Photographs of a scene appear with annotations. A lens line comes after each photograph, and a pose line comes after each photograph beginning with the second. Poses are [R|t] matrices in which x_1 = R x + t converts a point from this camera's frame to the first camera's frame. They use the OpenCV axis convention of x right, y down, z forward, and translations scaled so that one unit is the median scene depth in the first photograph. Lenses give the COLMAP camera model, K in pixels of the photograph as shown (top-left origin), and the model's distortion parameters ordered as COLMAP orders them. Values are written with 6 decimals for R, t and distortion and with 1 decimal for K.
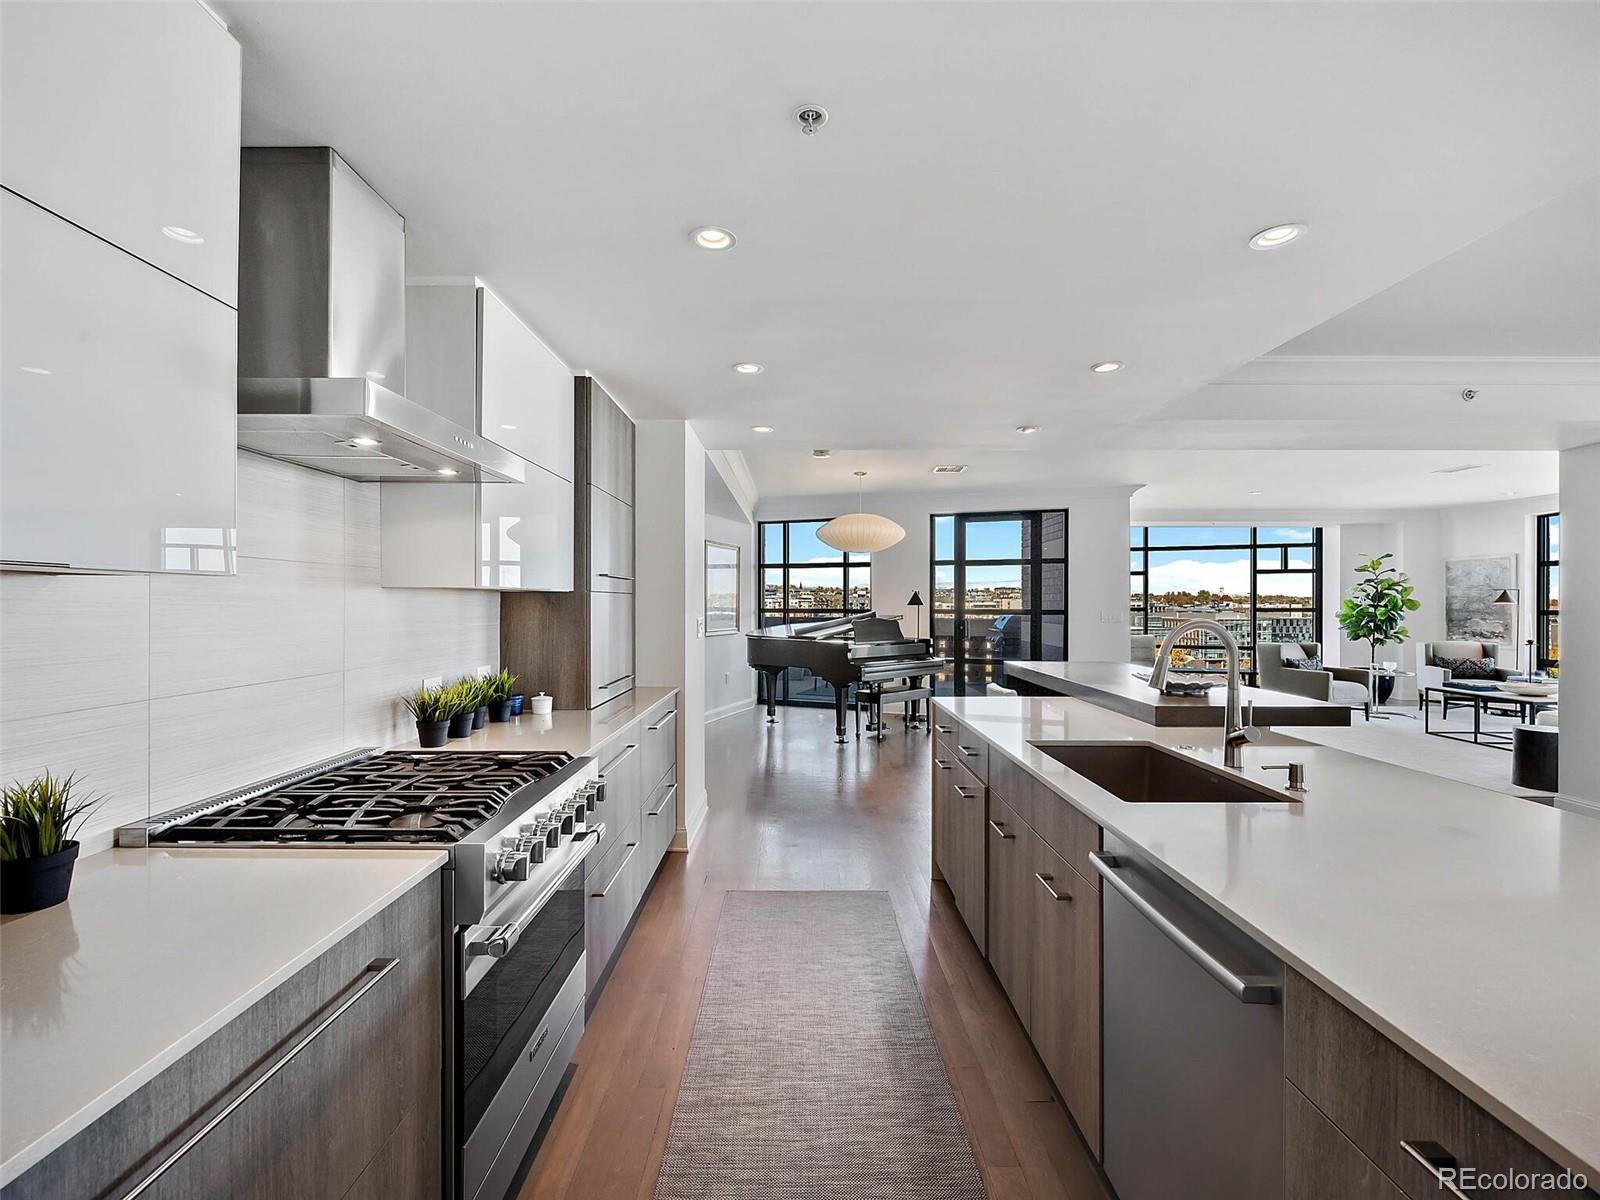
lens RADIAL K [[707.7, 0, 794.7], [0, 707.7, 602.3], [0, 0, 1]] dist [-0.002129, -0.000844]
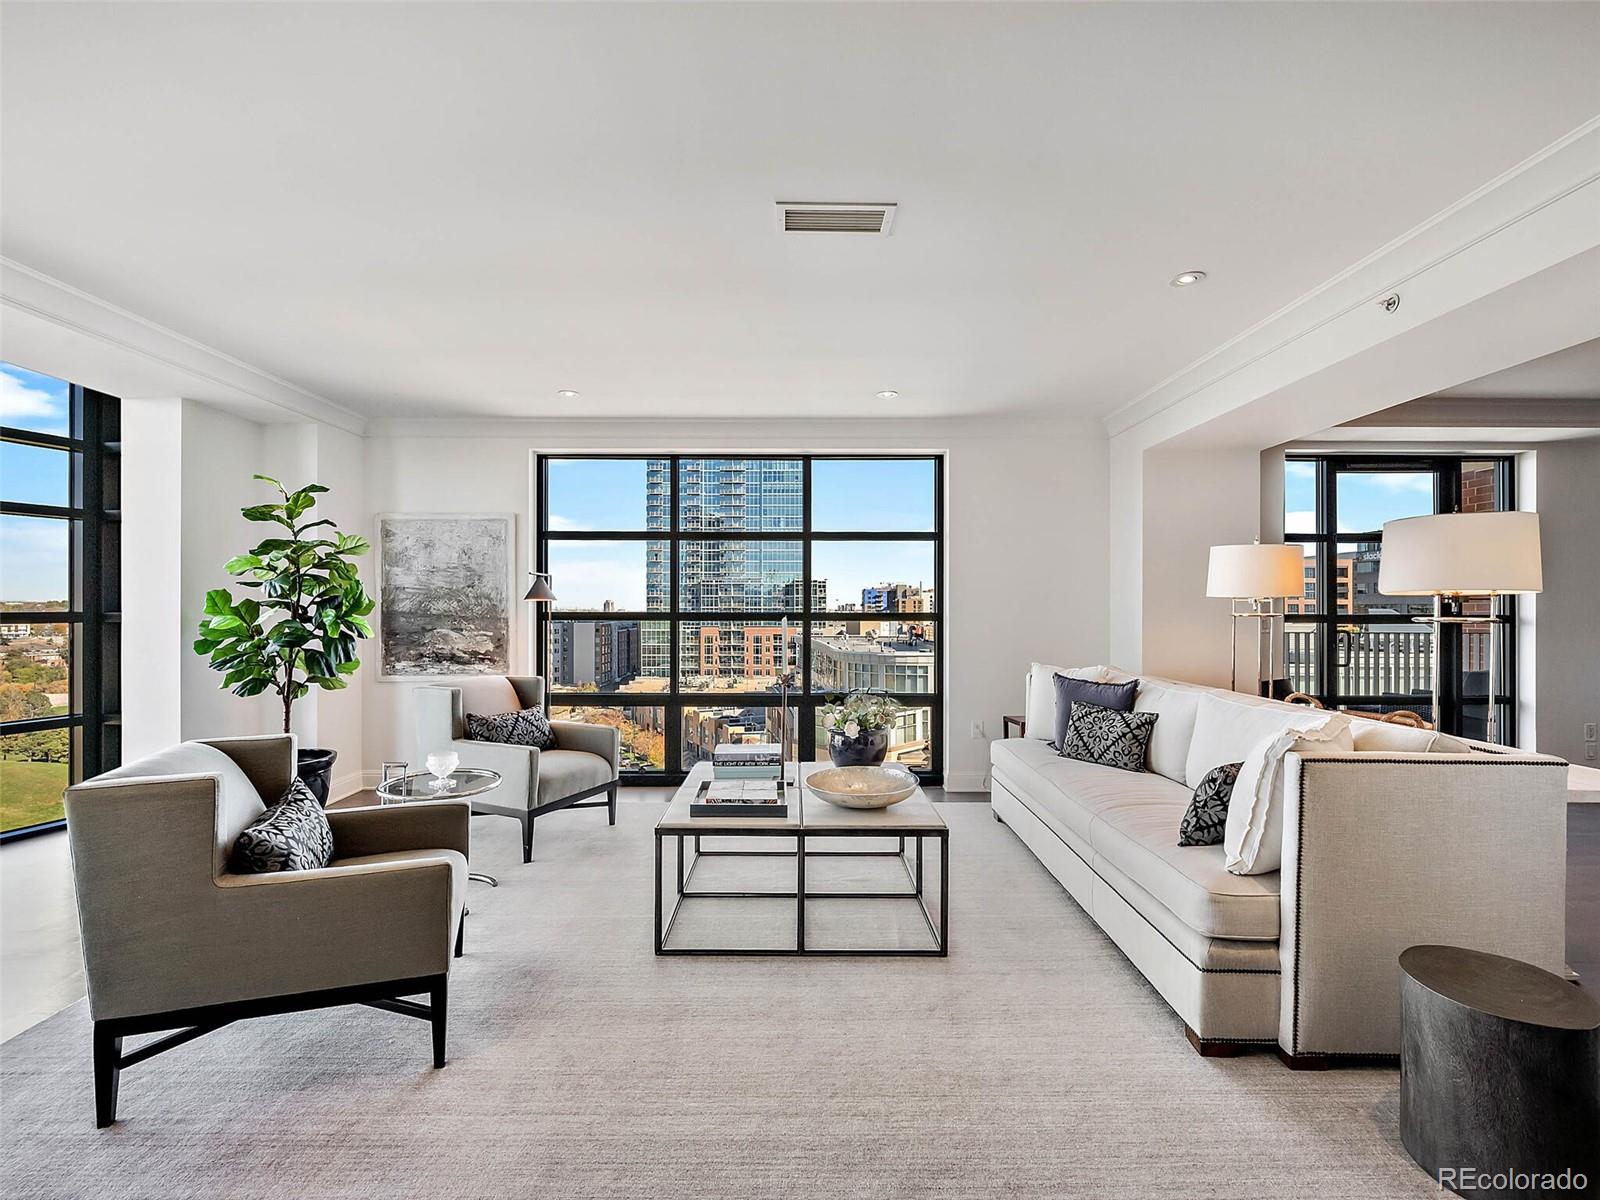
lens RADIAL K [[713.7, 0, 795.8], [0, 713.7, 589.0], [0, 0, 1]] dist [-0.001134, -0.000619]
pose [[-0.007506, 0.022845, 0.999711, 0.474362], [-0.000167, 0.999739, -0.022847, 0.005857], [-0.999972, -0.000338, -0.007500, 0.834559]]
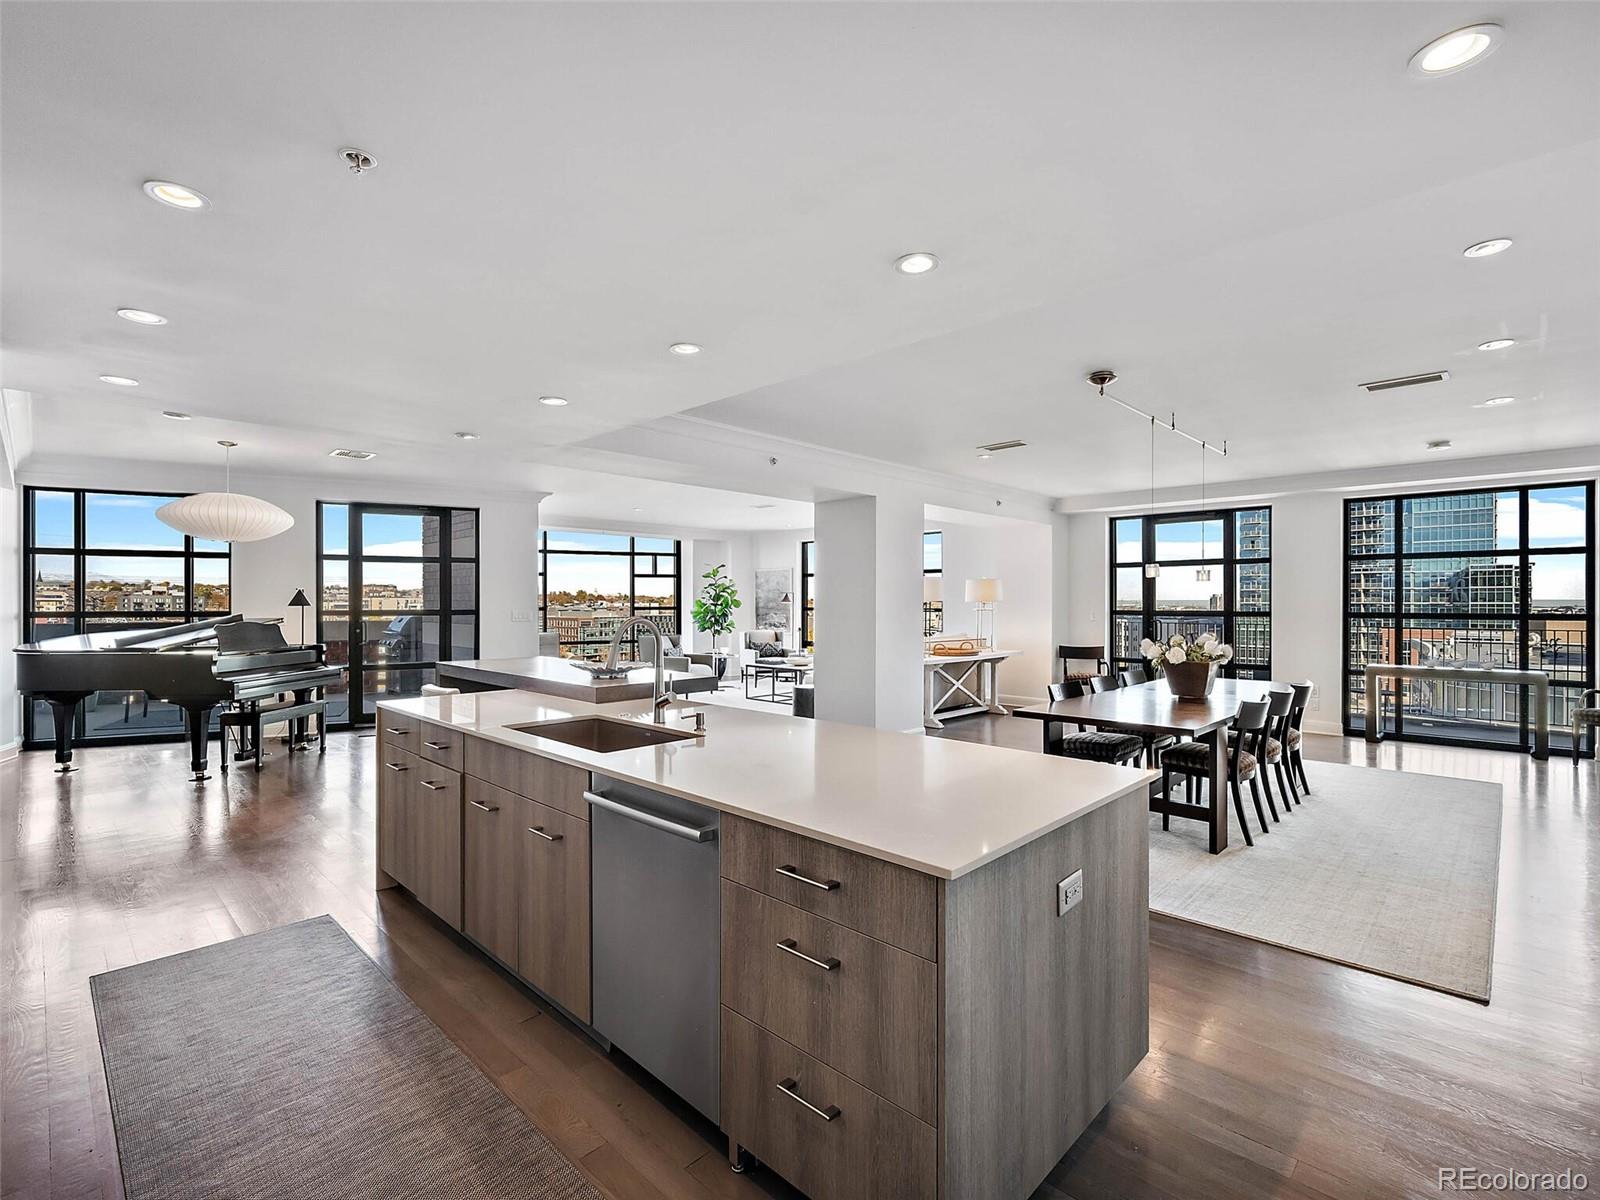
lens RADIAL K [[741.7, 0, 795.1], [0, 741.7, 602.3], [0, 0, 1]] dist [-0.003609, -0.000288]
pose [[0.693231, -0.001925, 0.720713, -0.056972], [0.001321, 0.999998, 0.001400, -0.001010], [-0.720715, -0.000019, 0.693232, -0.046229]]
